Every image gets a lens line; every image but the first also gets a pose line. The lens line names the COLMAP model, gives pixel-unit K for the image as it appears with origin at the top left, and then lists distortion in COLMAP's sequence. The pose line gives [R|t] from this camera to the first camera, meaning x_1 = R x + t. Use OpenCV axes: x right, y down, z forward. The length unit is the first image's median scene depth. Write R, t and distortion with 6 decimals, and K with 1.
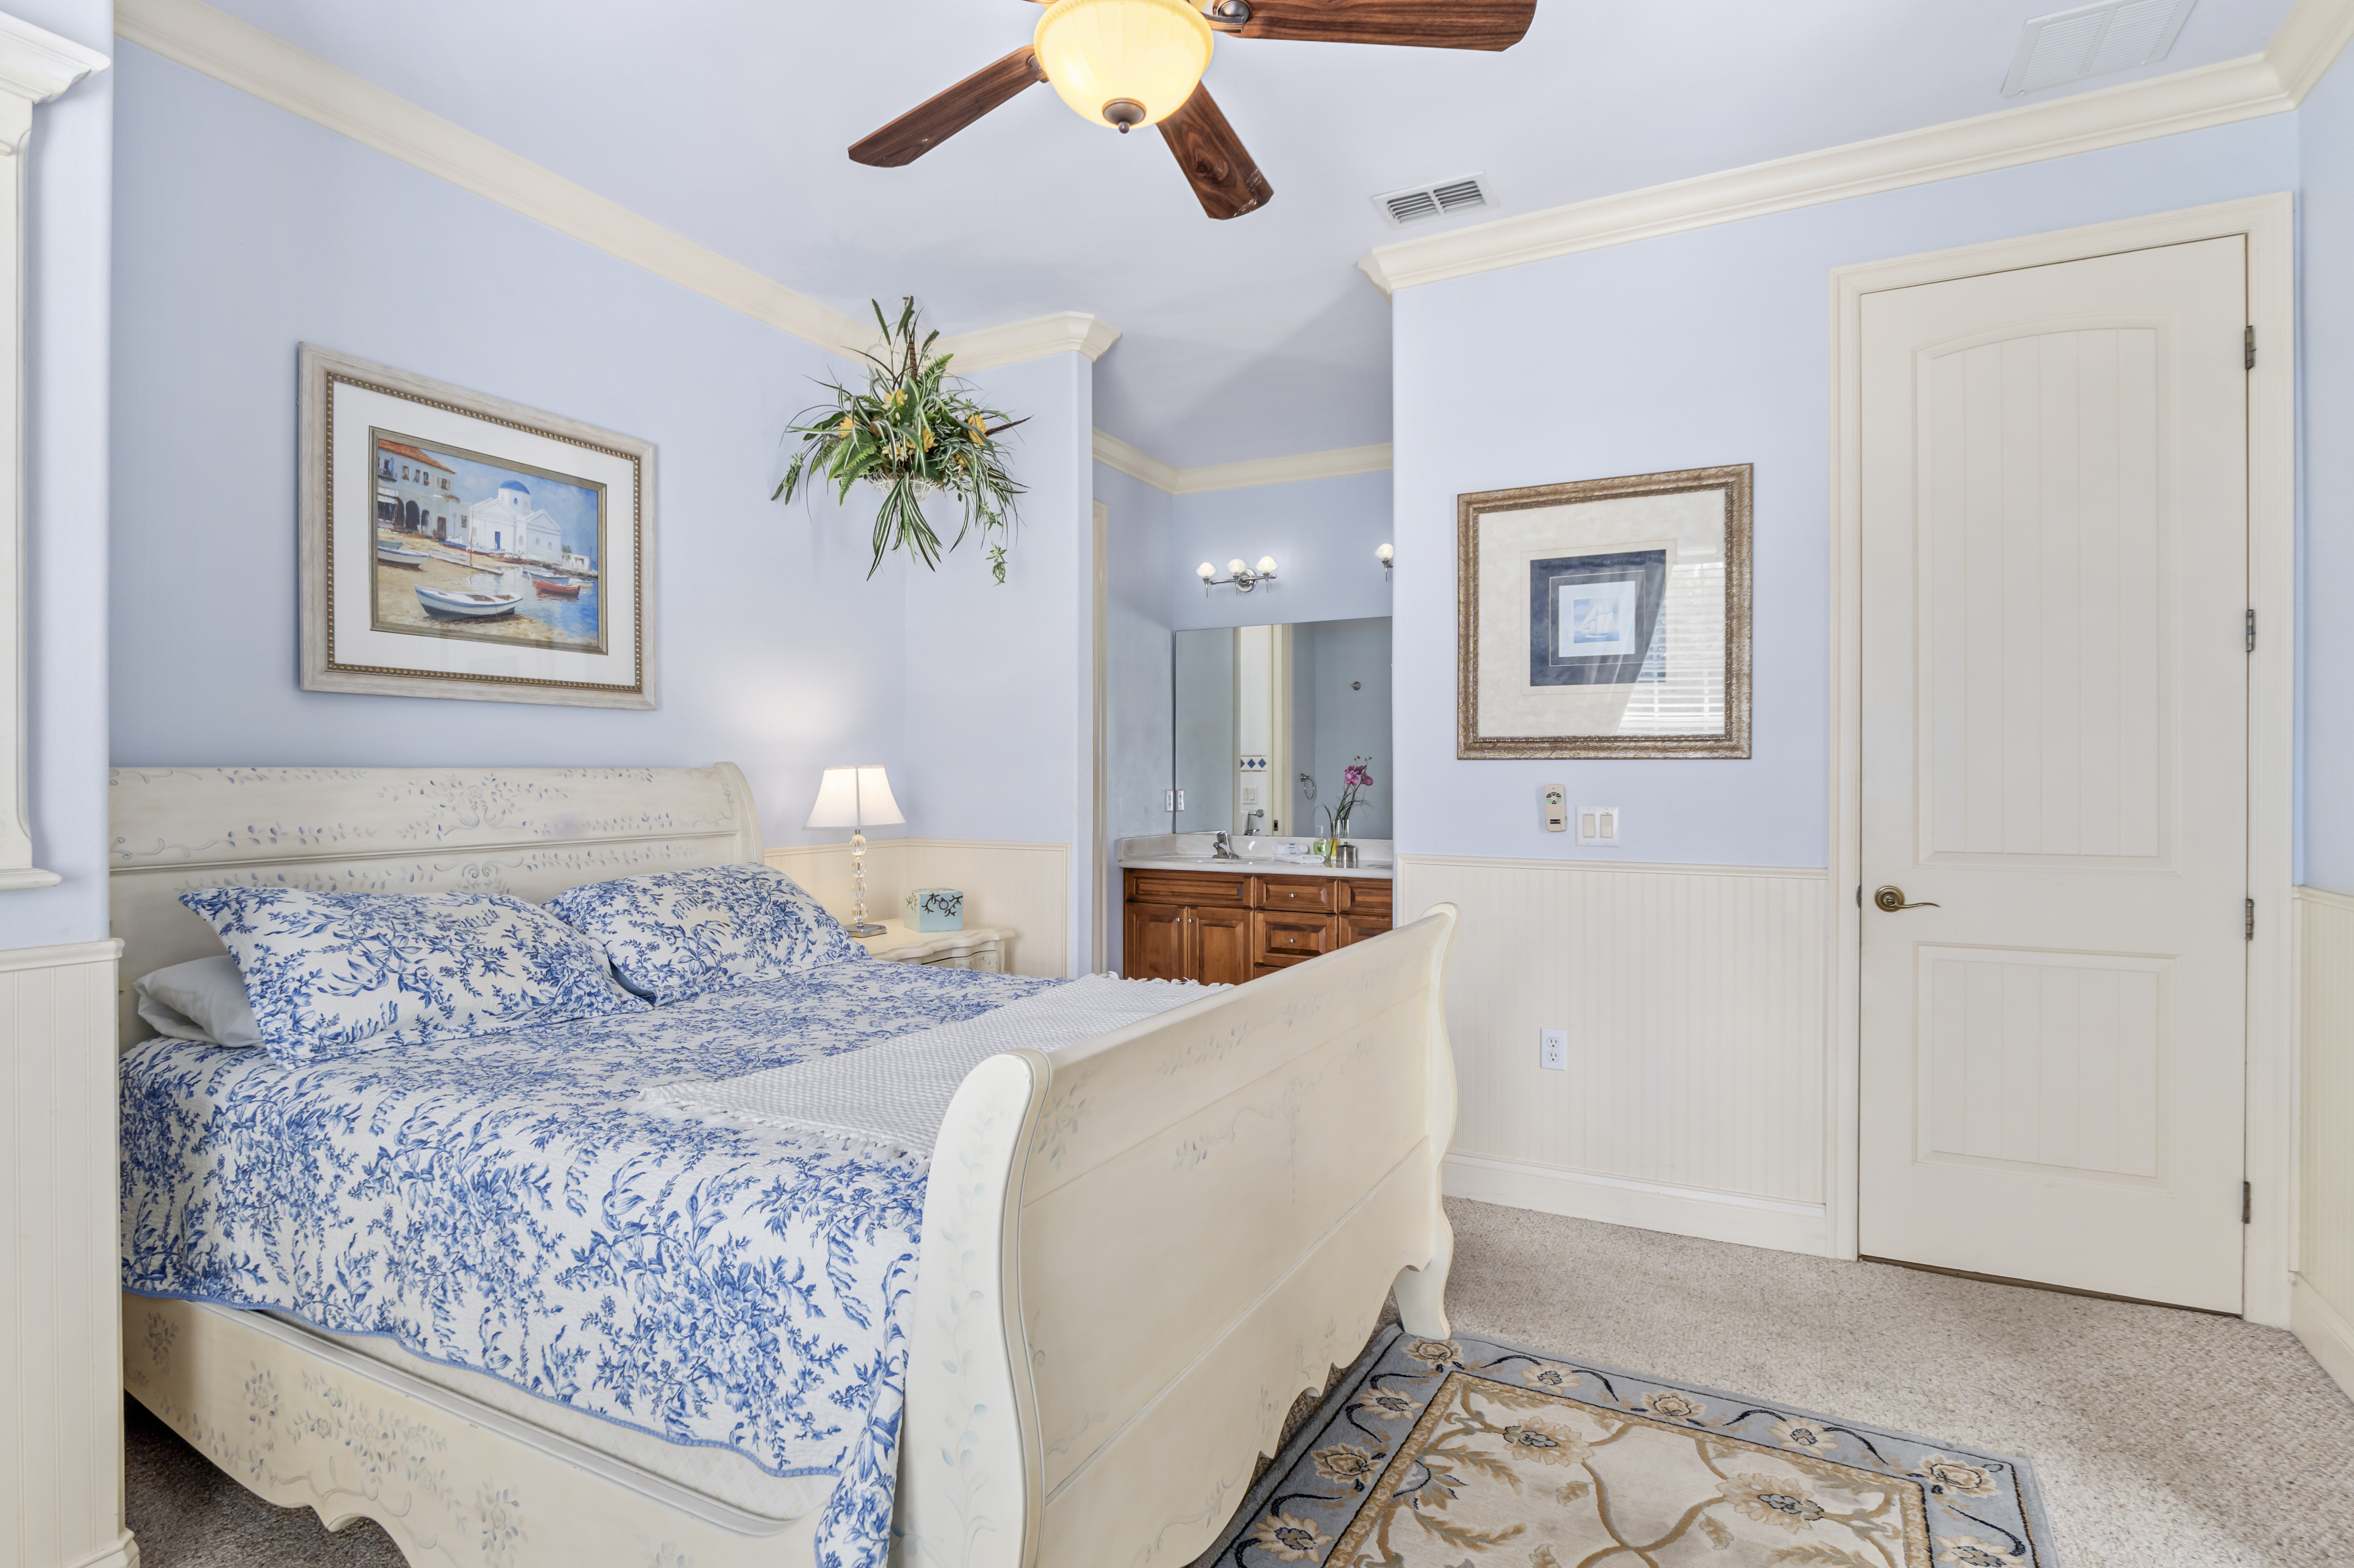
lens RADIAL K [[1270.4, 0, 1177.0], [0, 1270.4, 784.0], [0, 0, 1]] dist [0.000424, -0.000144]
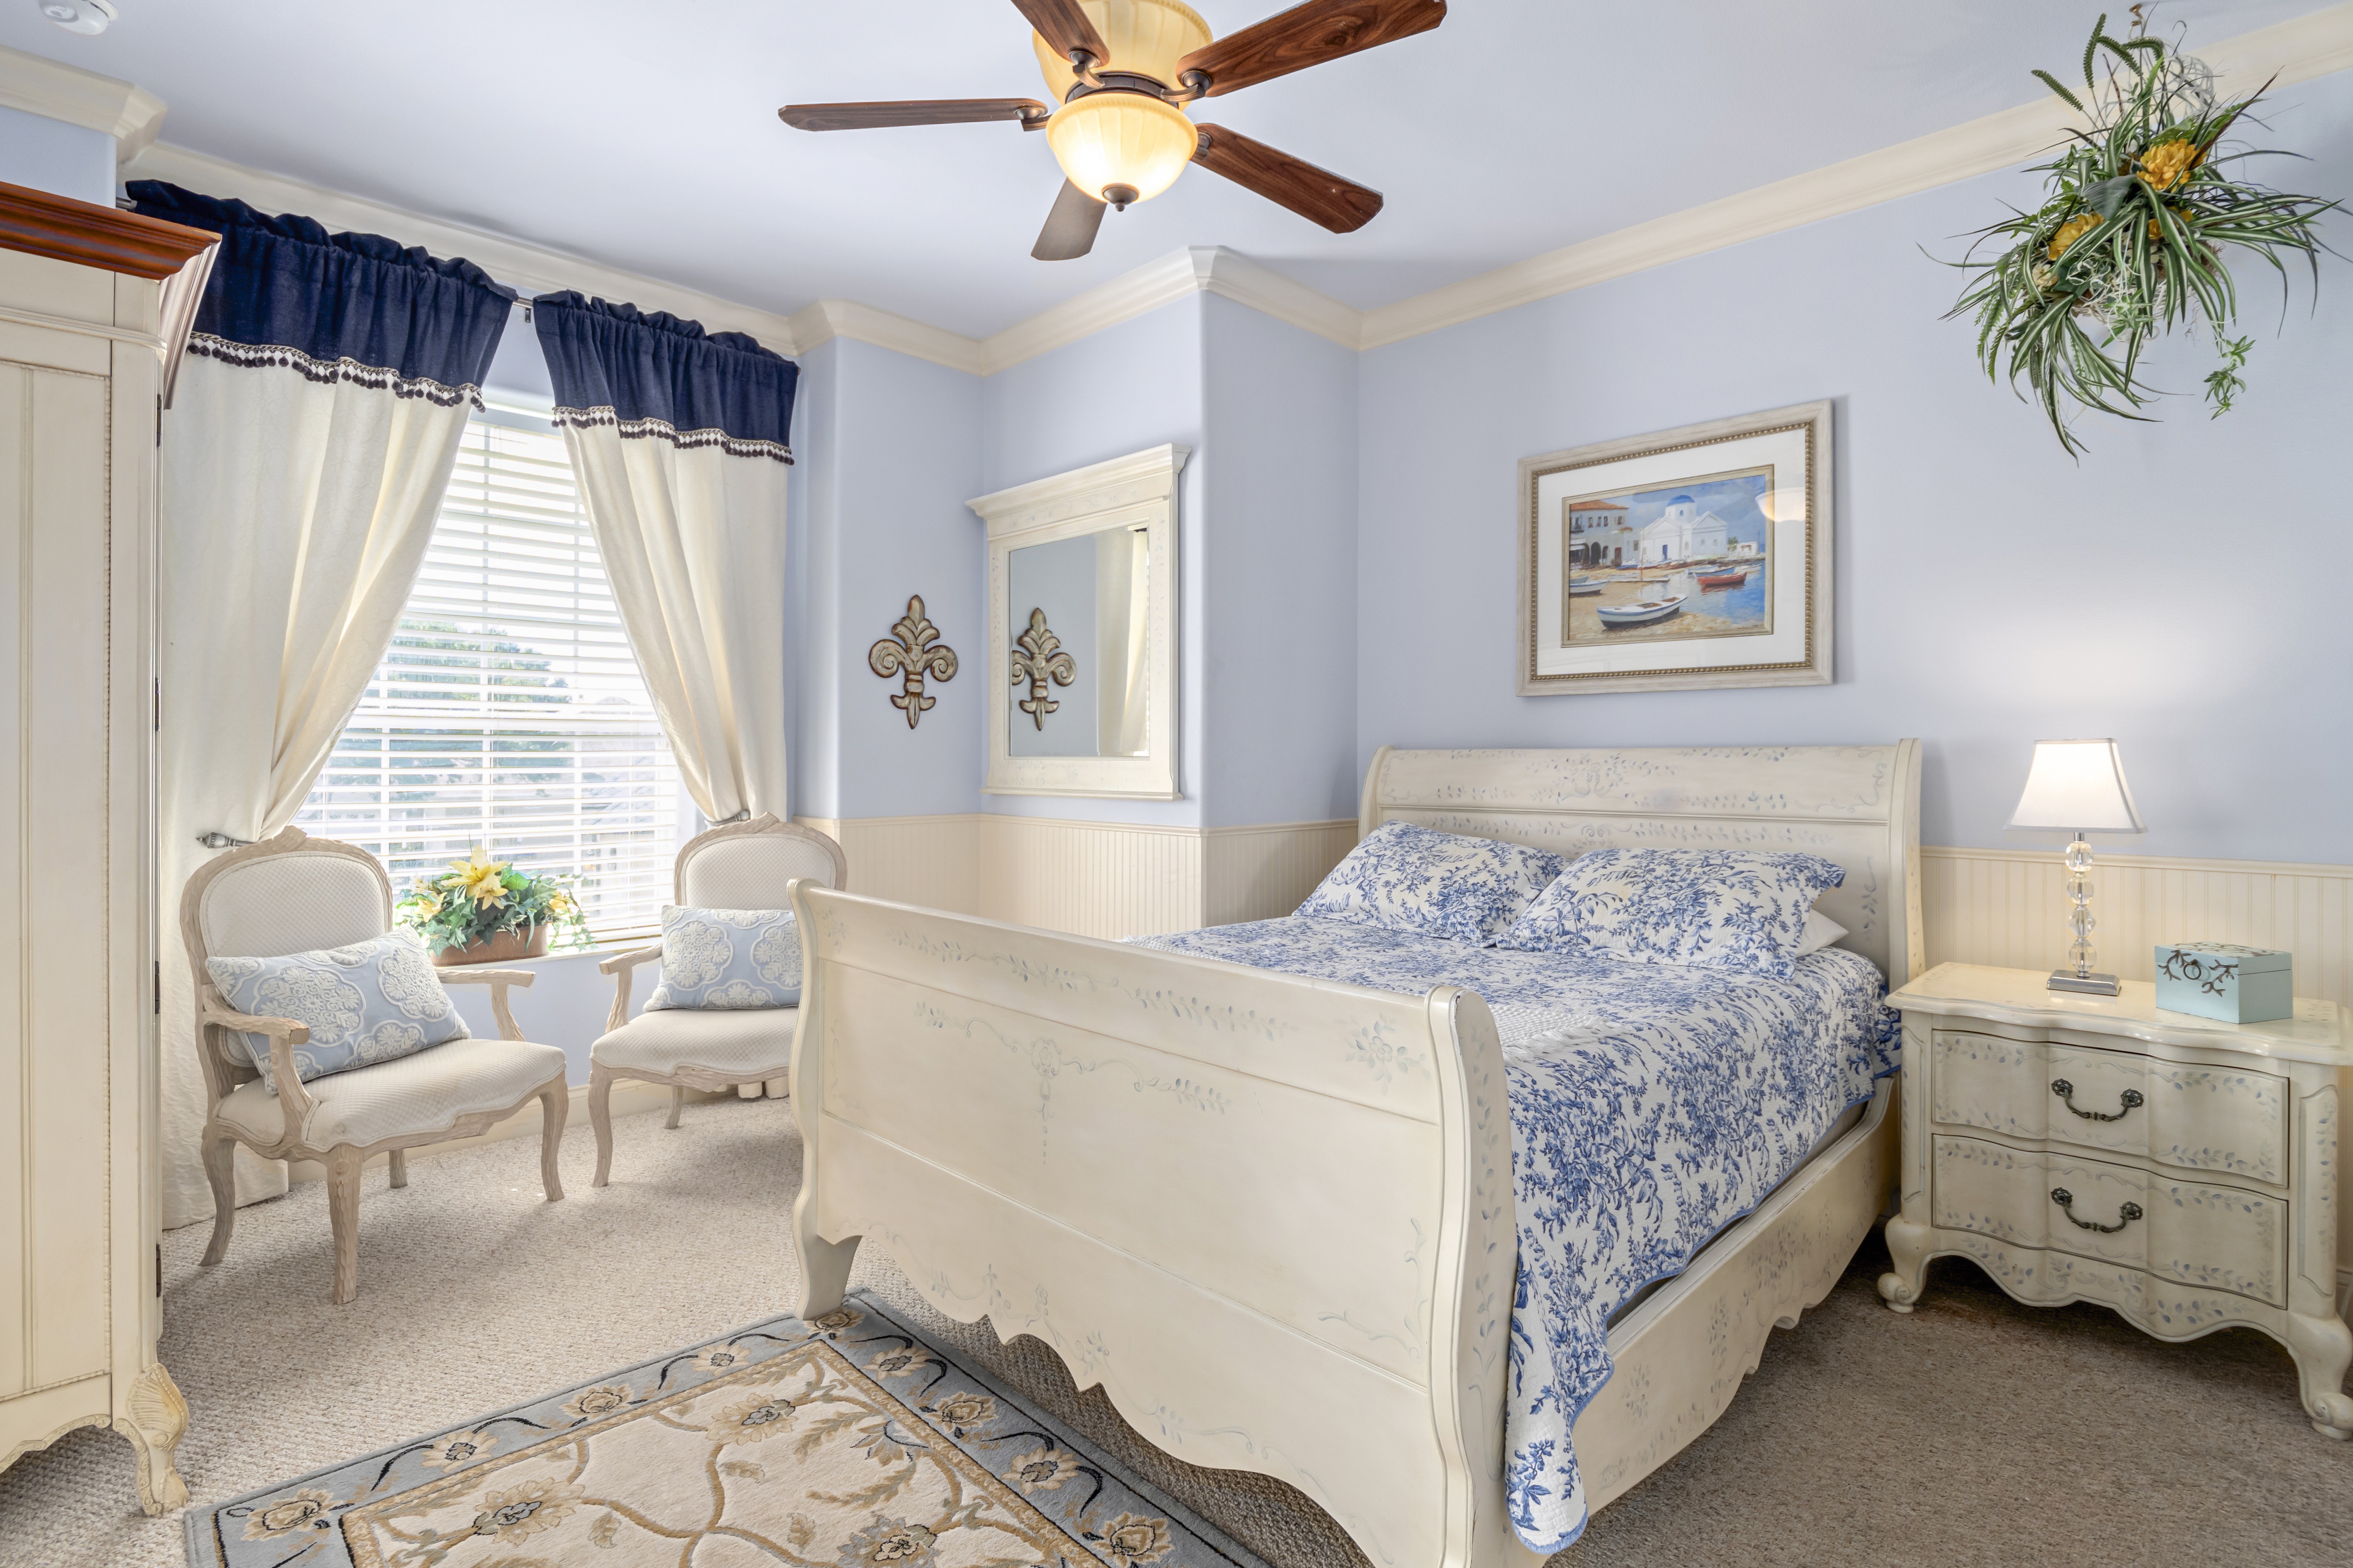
lens RADIAL K [[1133.0, 0, 1166.8], [0, 1133.0, 765.3], [0, 0, 1]] dist [-0.001312, -0.000066]
pose [[-0.320528, 0.003281, -0.947233, 0.596945], [-0.012071, 0.999899, 0.007548, 0.000697], [0.947162, 0.013854, -0.320456, 0.907391]]
